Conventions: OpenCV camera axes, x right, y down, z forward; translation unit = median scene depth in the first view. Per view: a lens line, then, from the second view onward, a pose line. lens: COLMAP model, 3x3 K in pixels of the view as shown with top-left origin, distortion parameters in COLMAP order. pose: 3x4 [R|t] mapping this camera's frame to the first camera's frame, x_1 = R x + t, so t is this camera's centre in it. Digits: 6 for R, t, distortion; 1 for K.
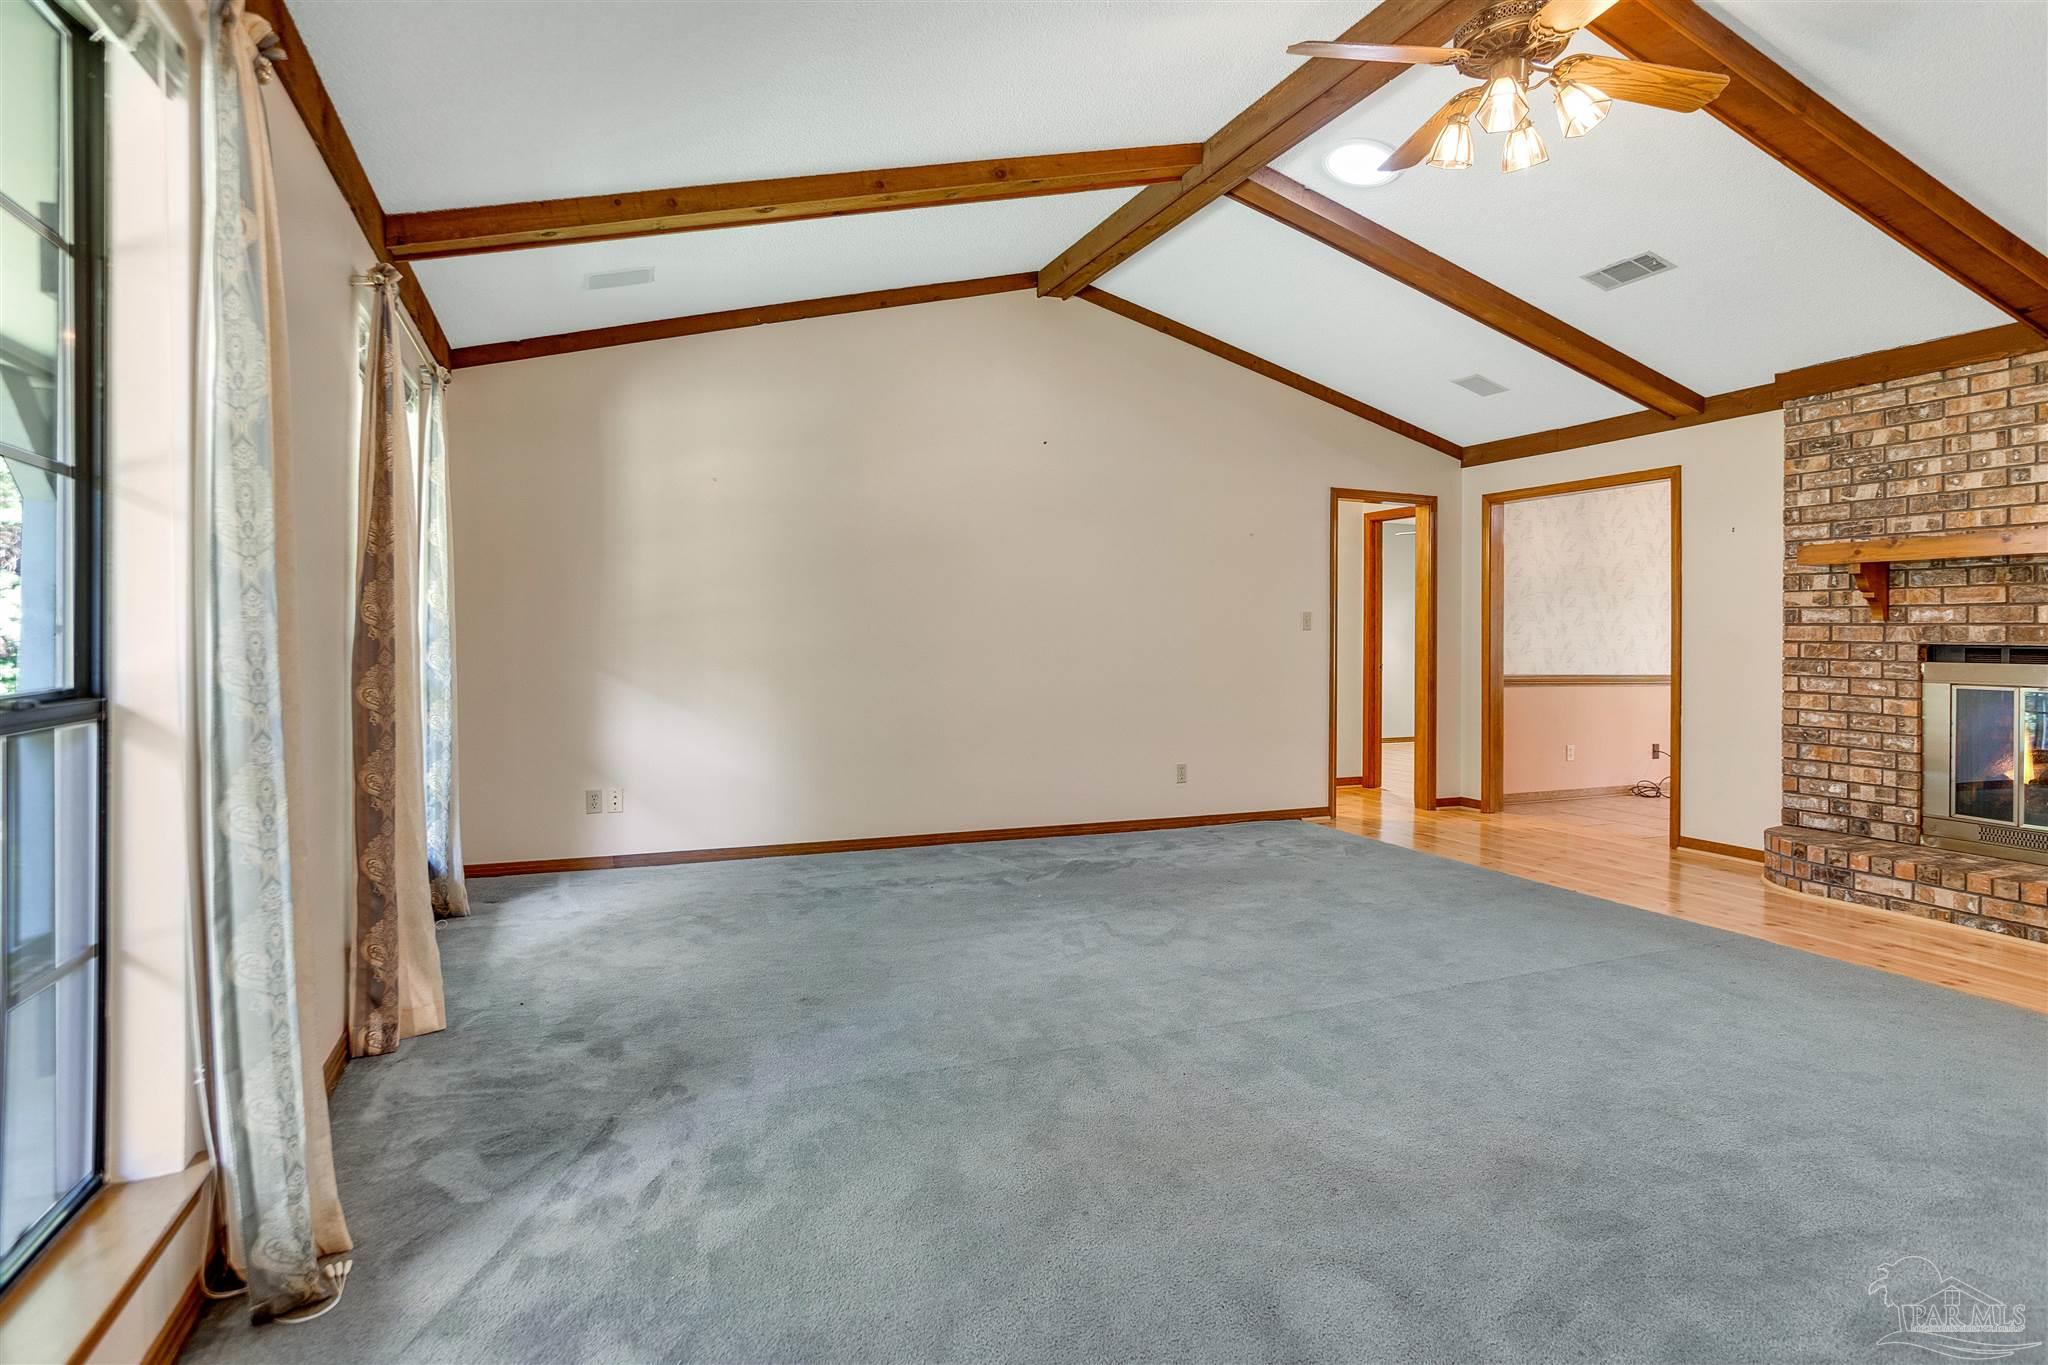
lens RADIAL K [[1022.5, 0, 978.7], [0, 1022.5, 640.5], [0, 0, 1]] dist [-0.052403, 0.028718]
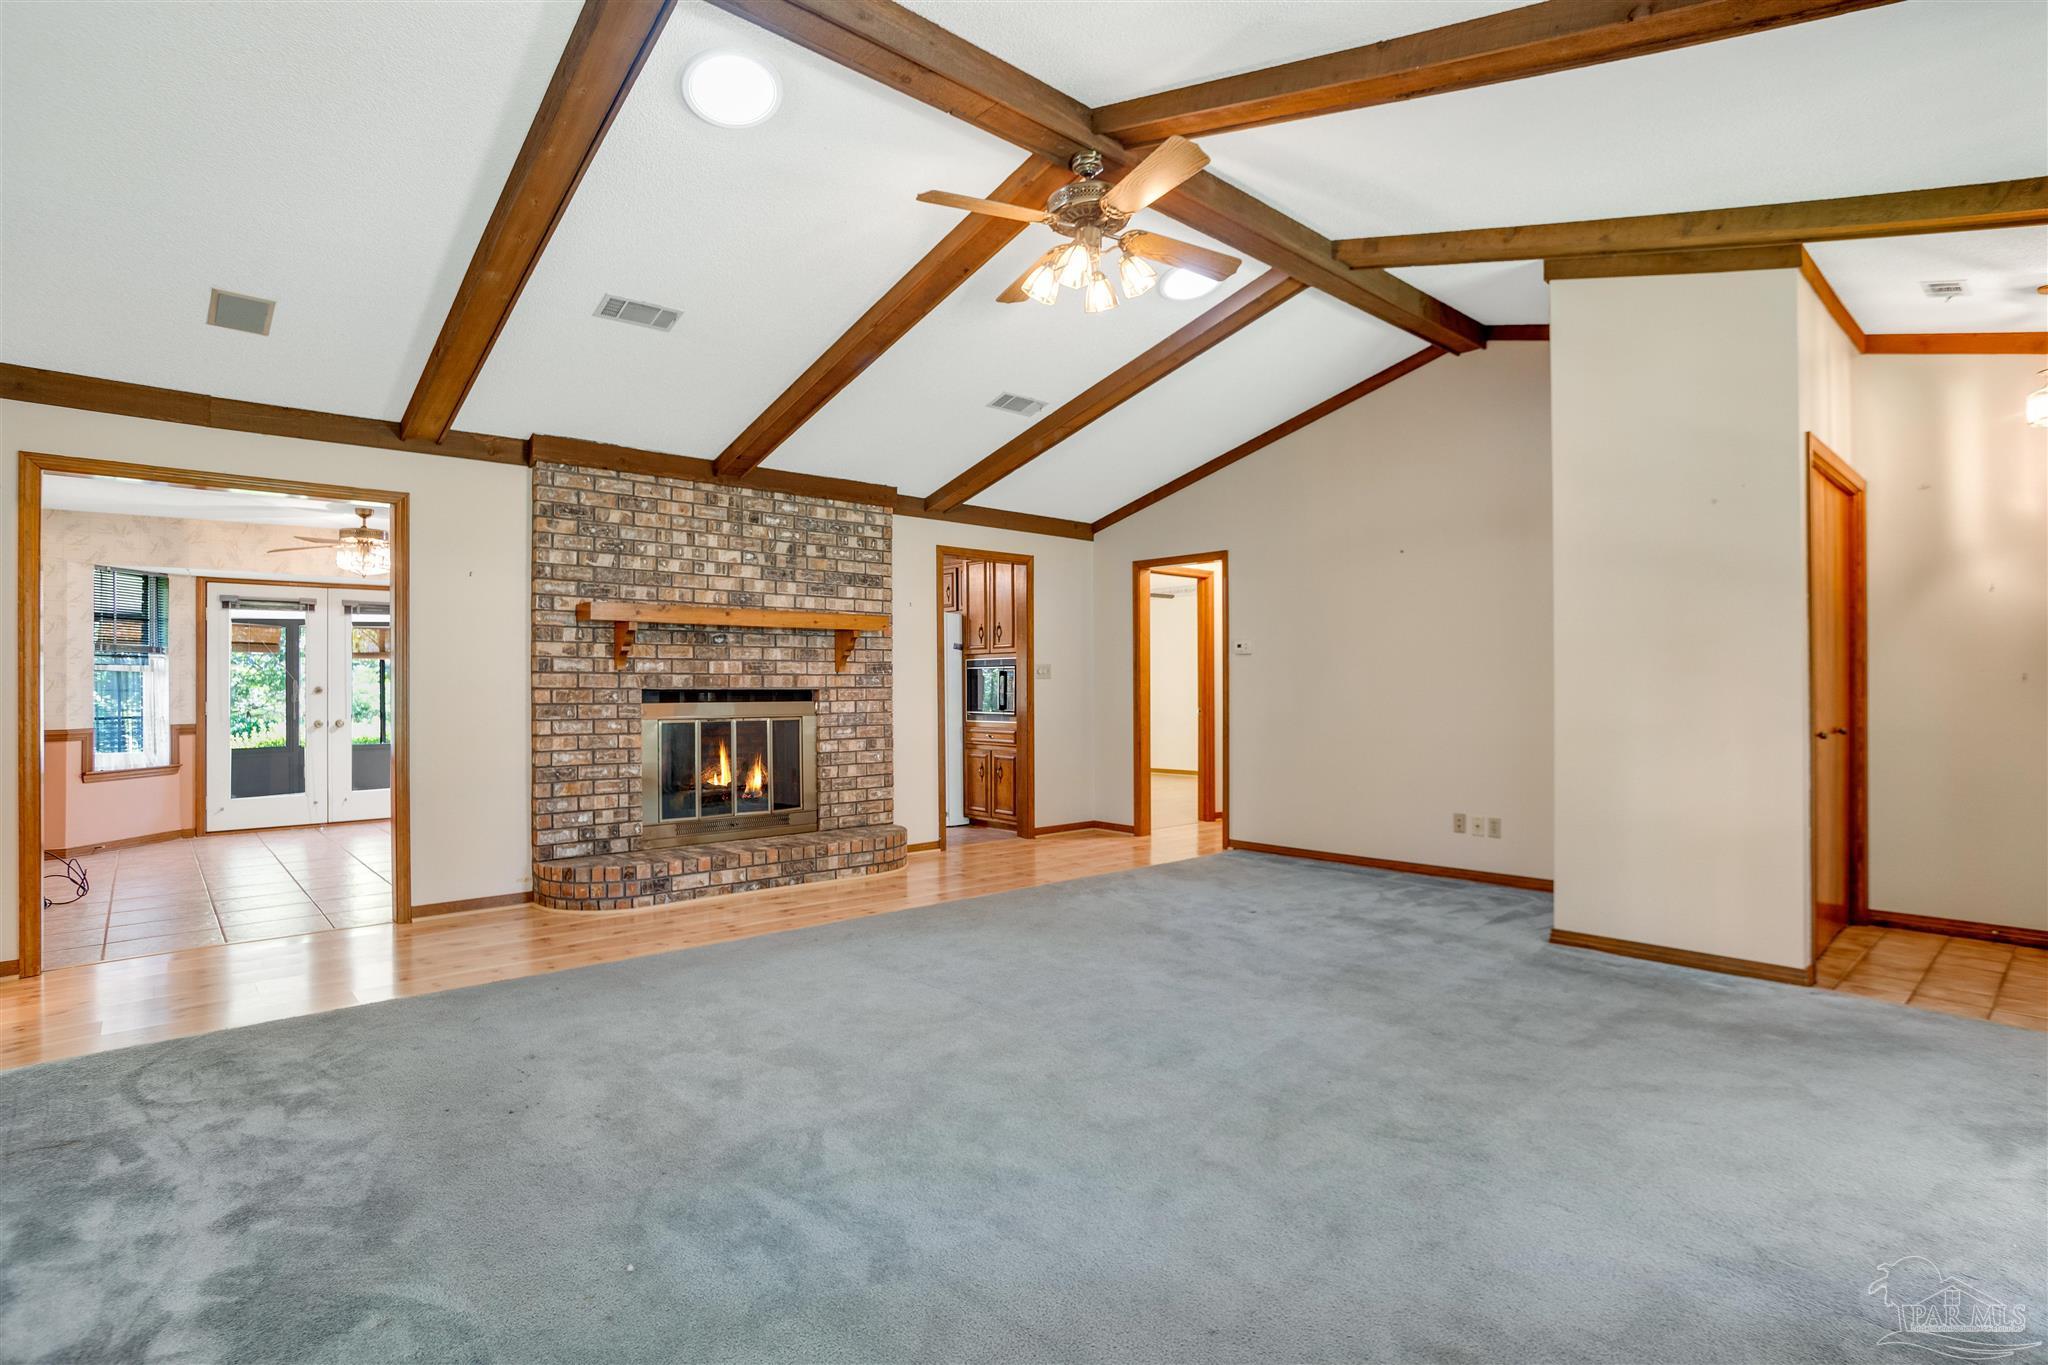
lens RADIAL K [[1022.1, 0, 1032.3], [0, 1022.1, 685.3], [0, 0, 1]] dist [-0.077005, 0.043270]
pose [[-0.356597, -0.001538, 0.934257, -0.399189], [0.007655, 0.999960, 0.004567, -0.003355], [-0.934227, 0.008780, -0.356571, 0.957049]]
